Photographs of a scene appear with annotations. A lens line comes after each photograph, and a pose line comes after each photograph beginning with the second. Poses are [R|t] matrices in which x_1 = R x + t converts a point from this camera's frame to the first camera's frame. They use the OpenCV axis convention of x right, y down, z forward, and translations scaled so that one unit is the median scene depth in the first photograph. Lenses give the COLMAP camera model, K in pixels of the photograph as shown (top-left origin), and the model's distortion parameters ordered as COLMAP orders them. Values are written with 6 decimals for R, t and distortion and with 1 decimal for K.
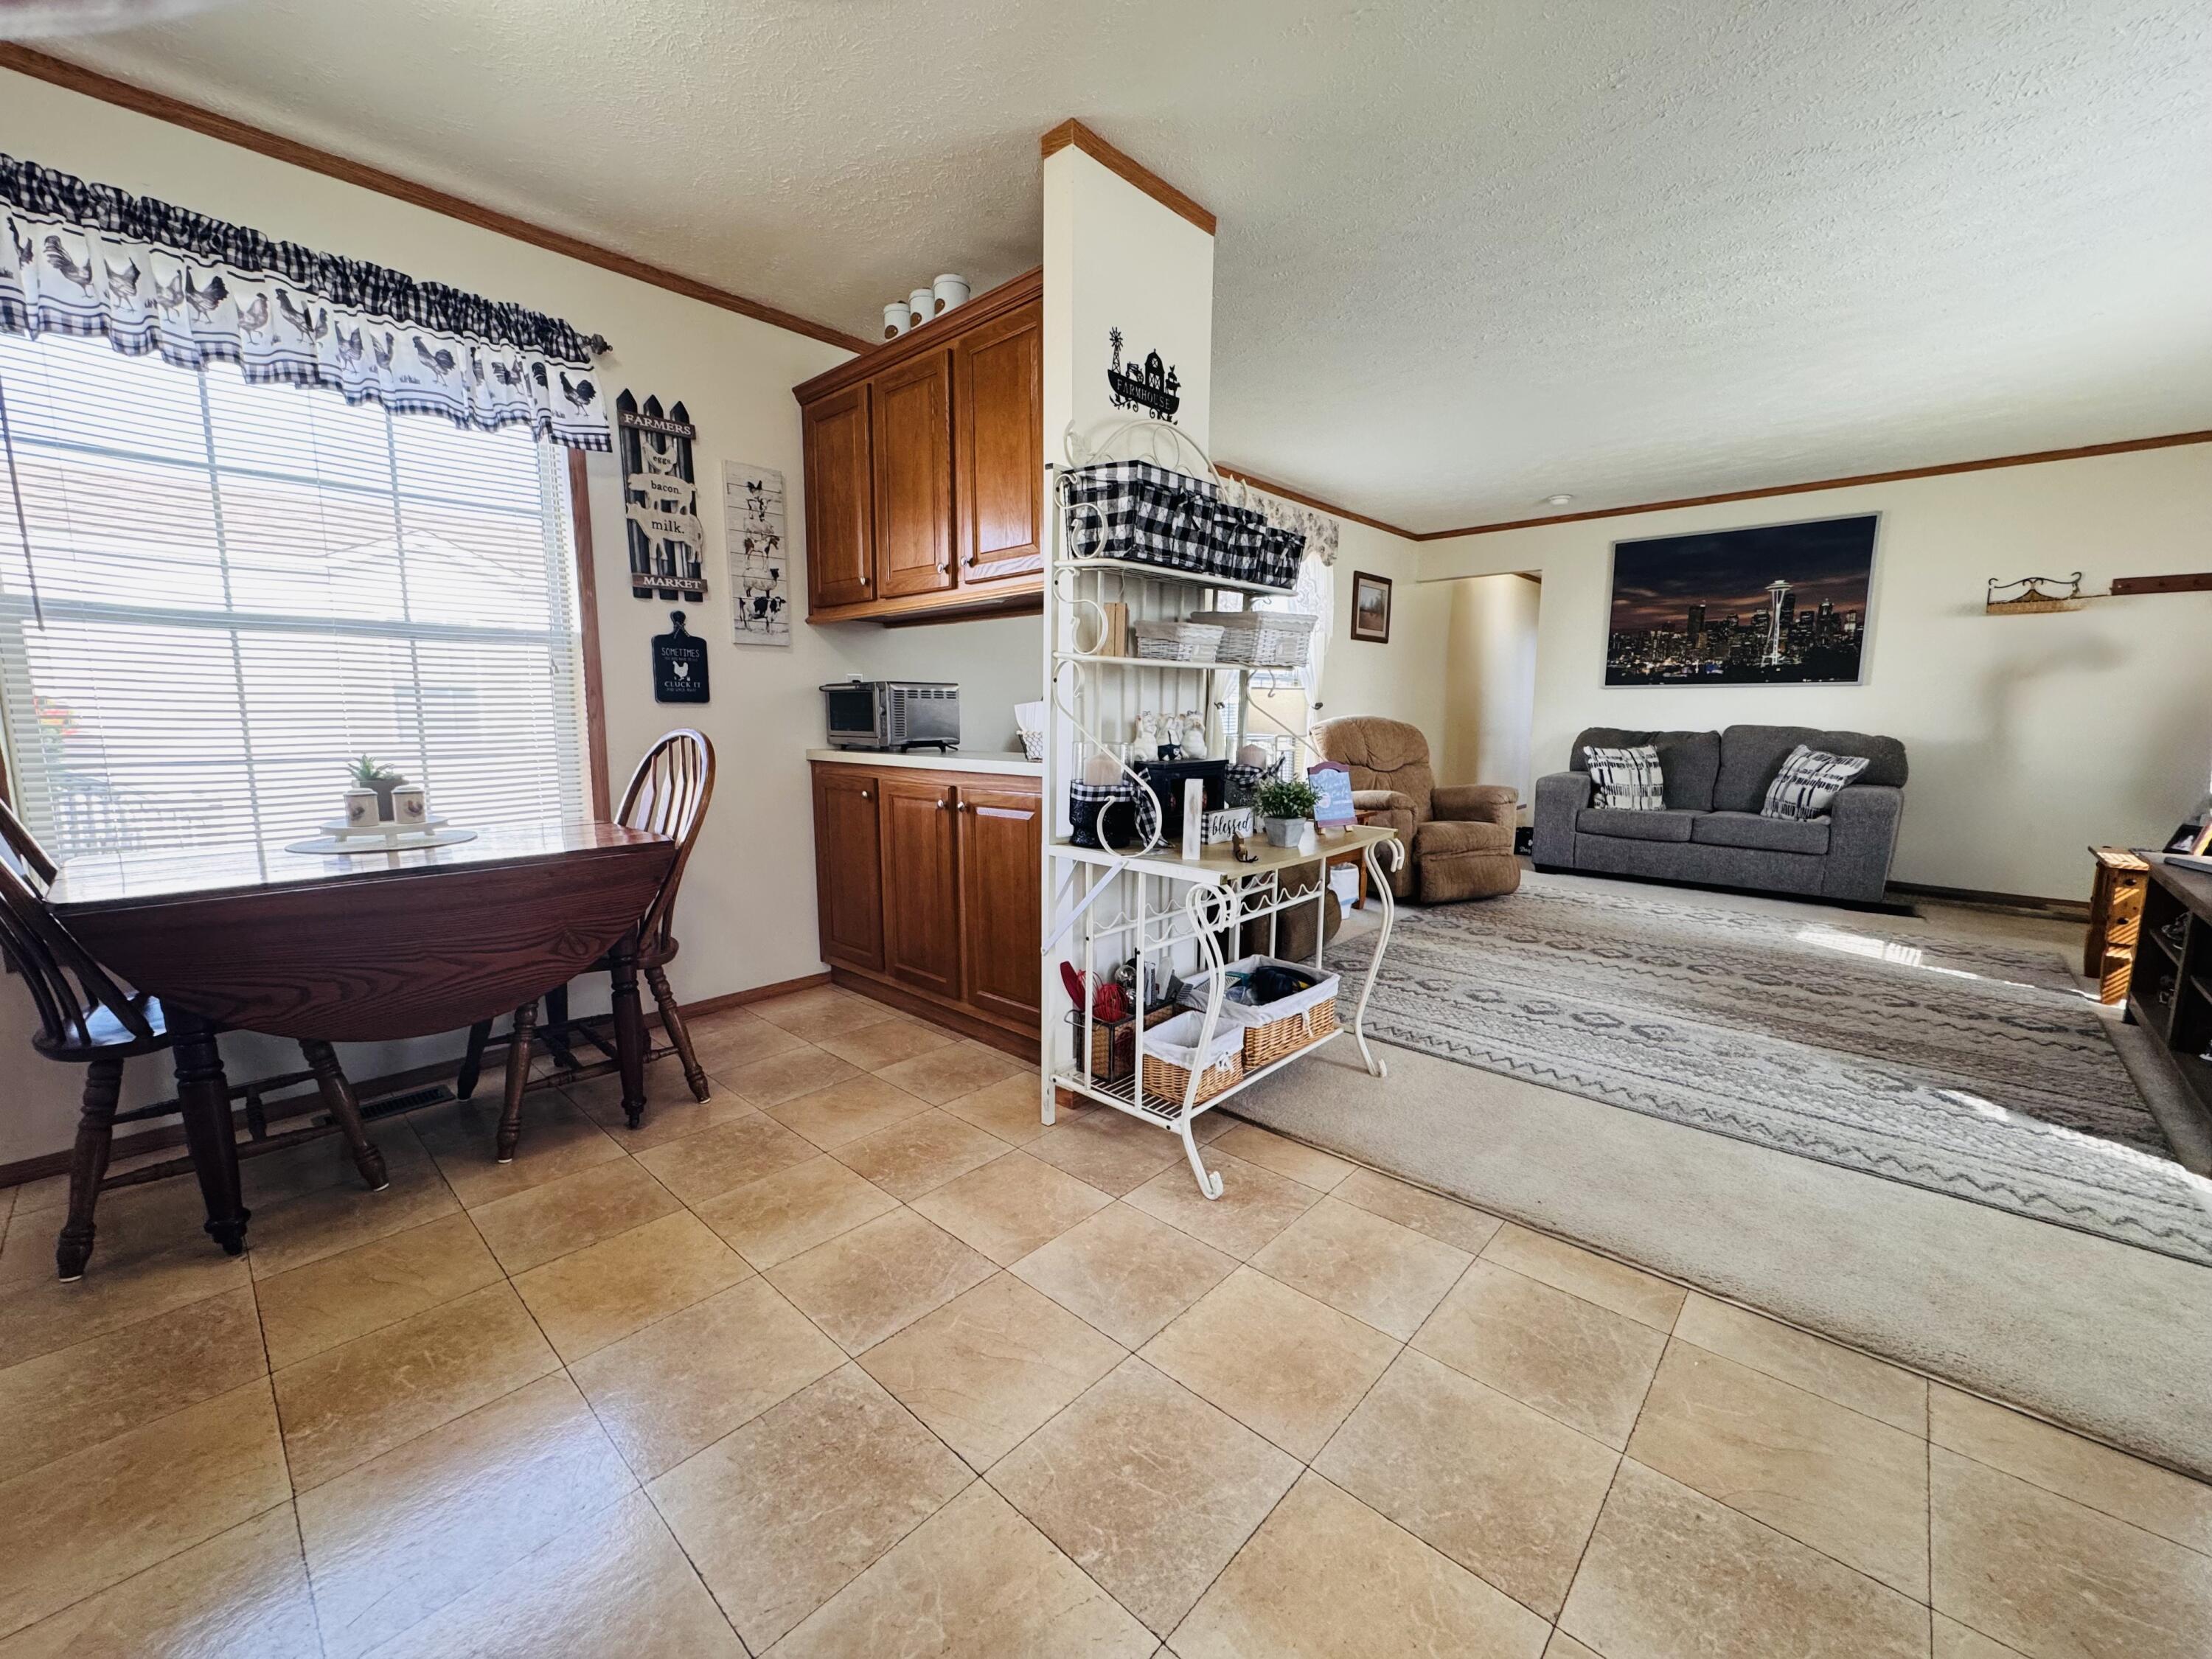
lens RADIAL K [[885.8, 0, 1107.2], [0, 885.8, 831.3], [0, 0, 1]] dist [-0.000167, -0.000672]
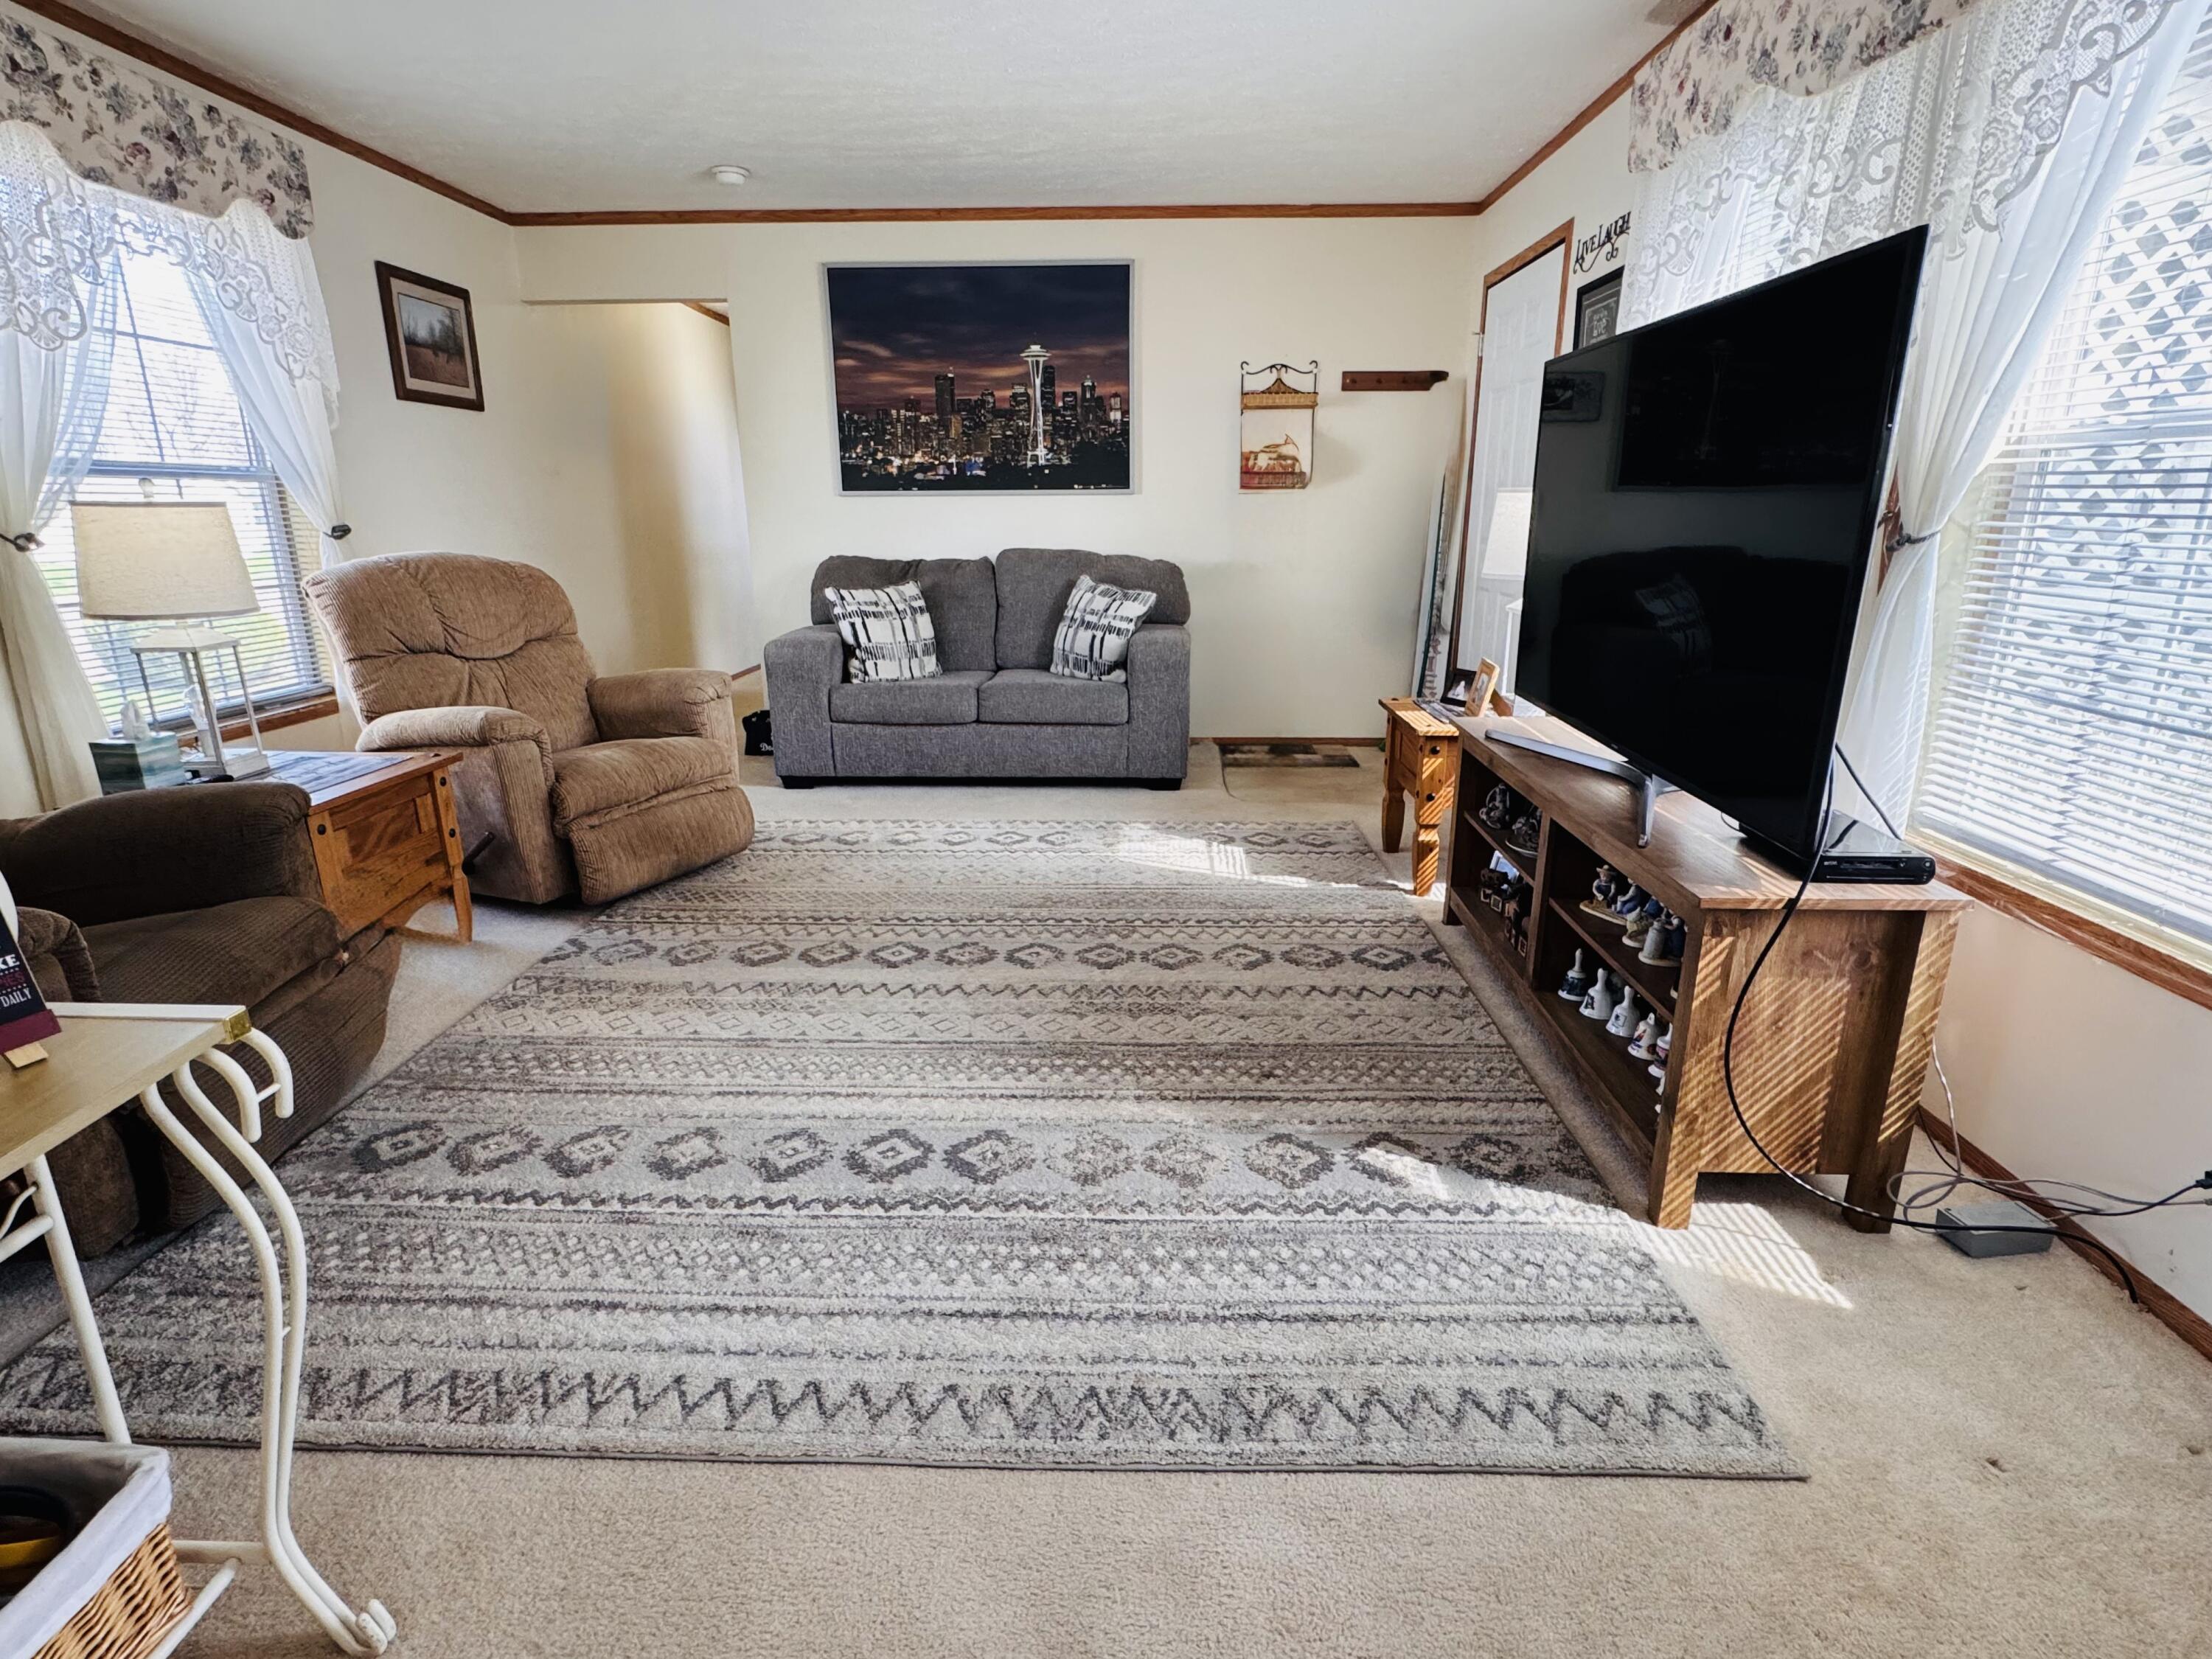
lens RADIAL K [[1119.9, 0, 1108.8], [0, 1119.9, 832.2], [0, 0, 1]] dist [-0.000438, -0.000217]
pose [[0.754135, -0.188405, 0.629114, 0.172184], [0.096661, 0.979375, 0.177430, -0.055756], [-0.649567, -0.072995, 0.756792, 0.270821]]
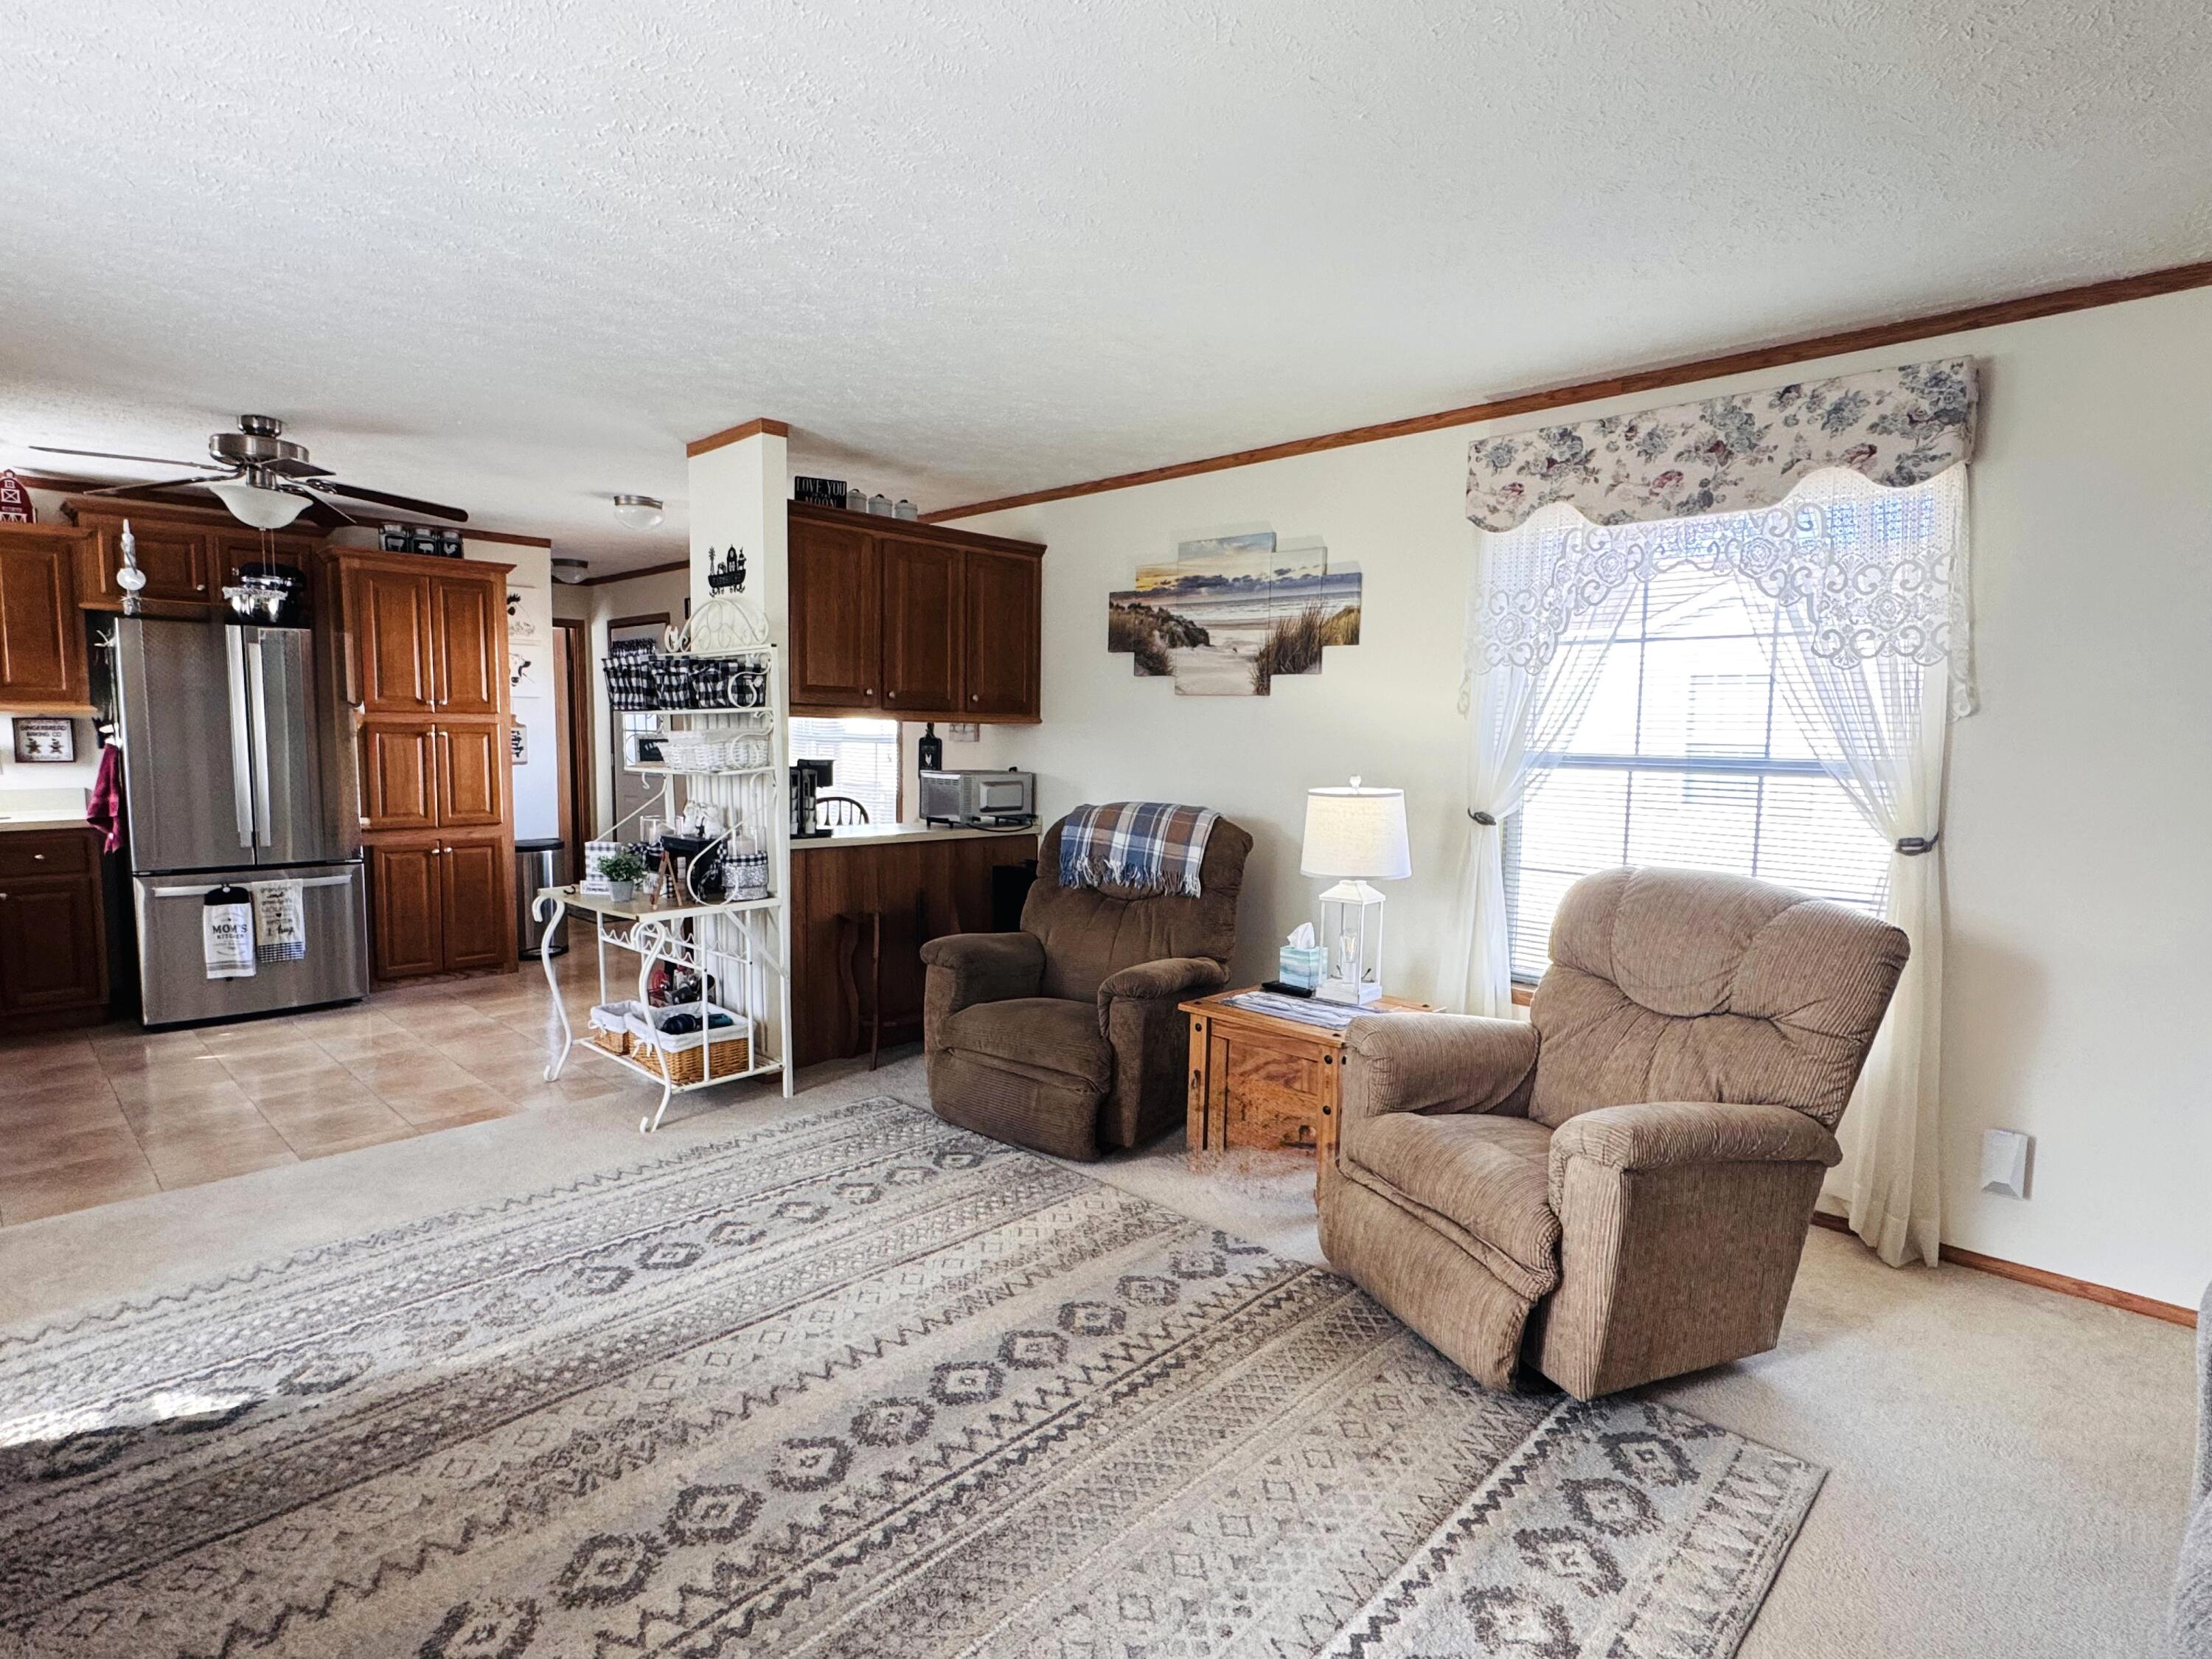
lens RADIAL K [[1119.9, 0, 1090.3], [0, 1119.9, 825.6], [0, 0, 1]] dist [-0.000438, -0.000217]
pose [[-0.033222, 0.080891, -0.996169, 0.937548], [-0.152724, 0.984603, 0.085045, -0.176907], [0.987710, 0.154964, -0.020356, 0.852328]]
